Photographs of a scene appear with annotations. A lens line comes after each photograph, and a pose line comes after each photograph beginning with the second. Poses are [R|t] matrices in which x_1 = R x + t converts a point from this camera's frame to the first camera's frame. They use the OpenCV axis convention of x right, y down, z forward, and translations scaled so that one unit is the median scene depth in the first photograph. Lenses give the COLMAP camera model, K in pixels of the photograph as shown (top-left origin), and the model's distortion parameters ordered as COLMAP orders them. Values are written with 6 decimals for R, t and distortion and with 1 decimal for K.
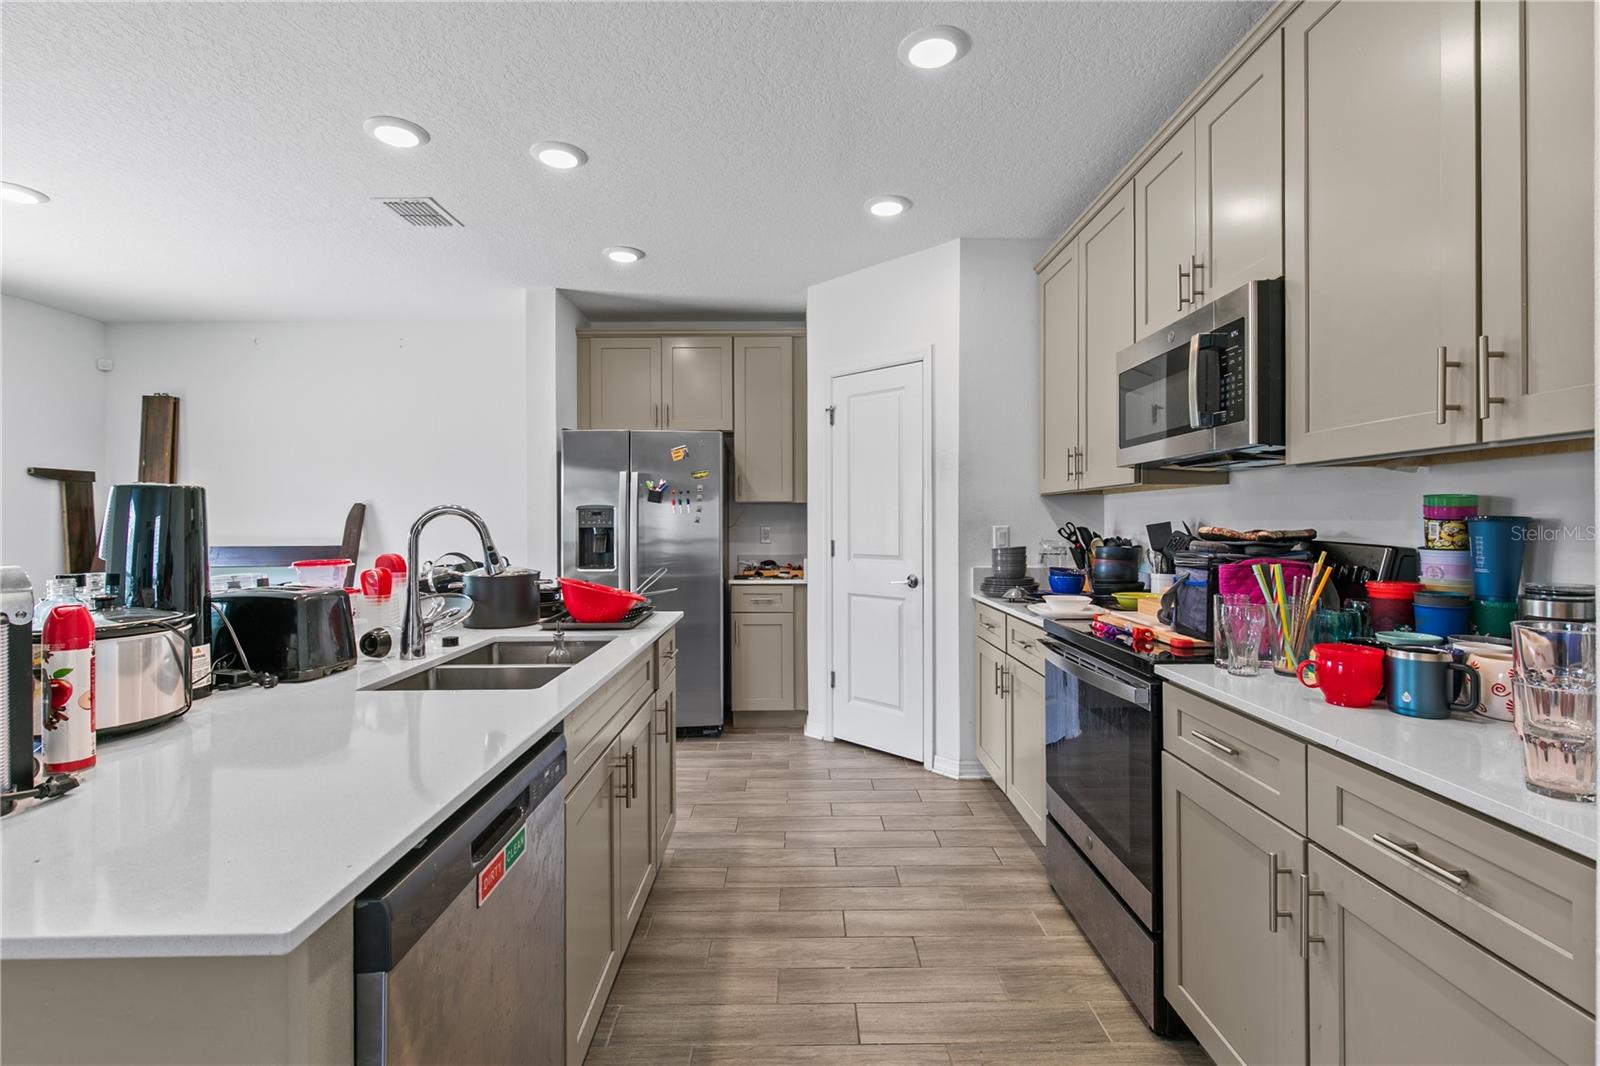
lens RADIAL K [[719.6, 0, 806.5], [0, 719.6, 529.9], [0, 0, 1]] dist [0.003756, 0.000131]
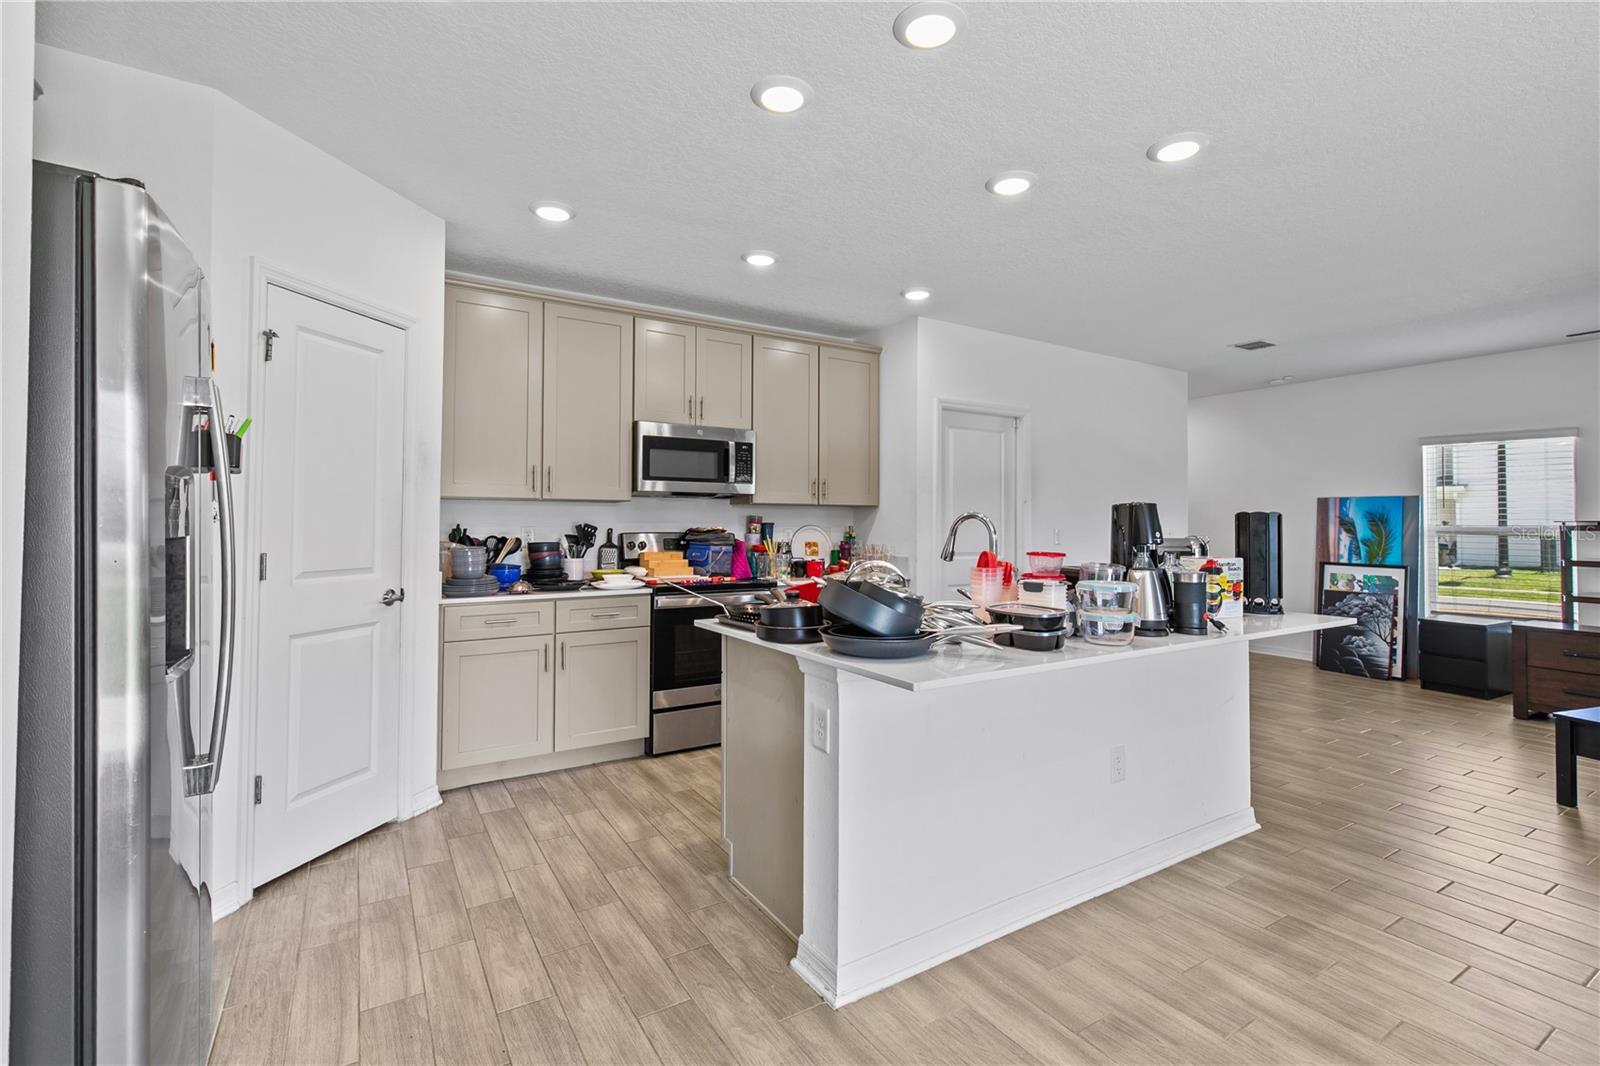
lens RADIAL K [[715.3, 0, 800.0], [0, 715.3, 533.0], [0, 0, 1]] dist [0.032407, 0.000101]
pose [[-0.519619, -0.007587, 0.854364, -0.709699], [-0.000024, 0.999961, 0.008866, -0.007459], [-0.854398, 0.004587, -0.519599, 0.939415]]
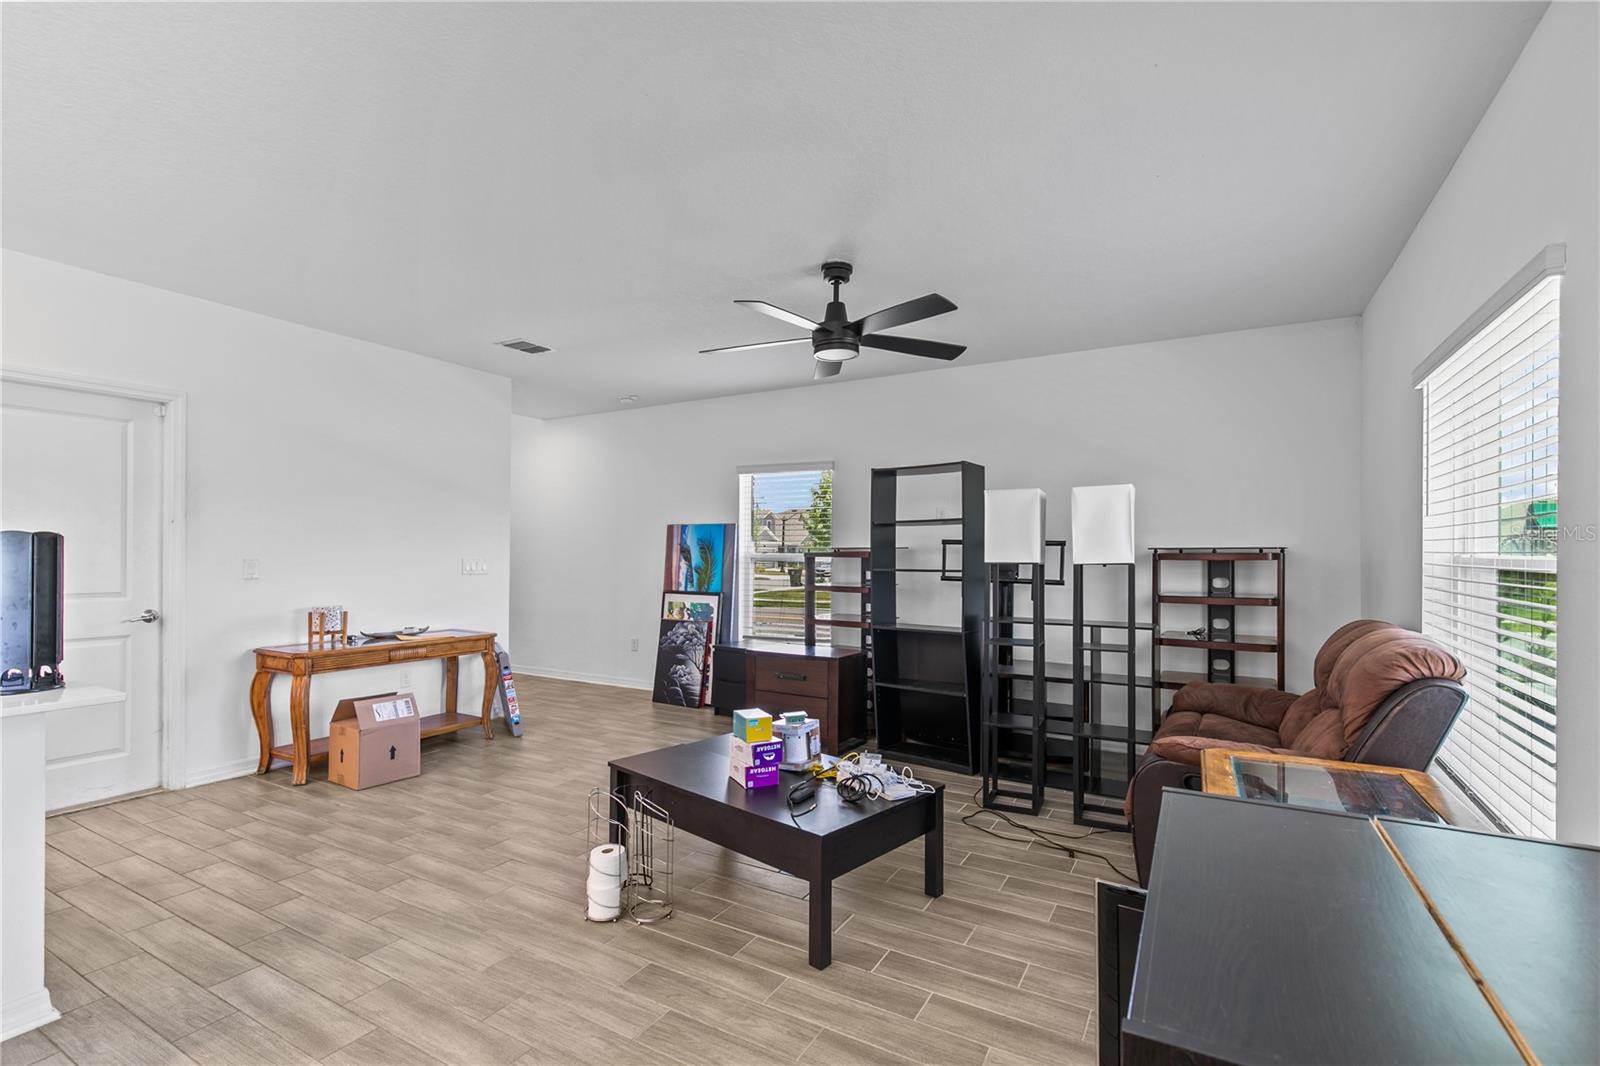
lens RADIAL K [[719.3, 0, 829.9], [0, 719.3, 557.6], [0, 0, 1]] dist [-0.000069, -0.000459]
pose [[-0.873652, -0.004515, 0.486530, -0.981804], [-0.002985, 0.999988, 0.003919, -0.006958], [-0.486542, 0.001972, -0.873655, 0.342287]]
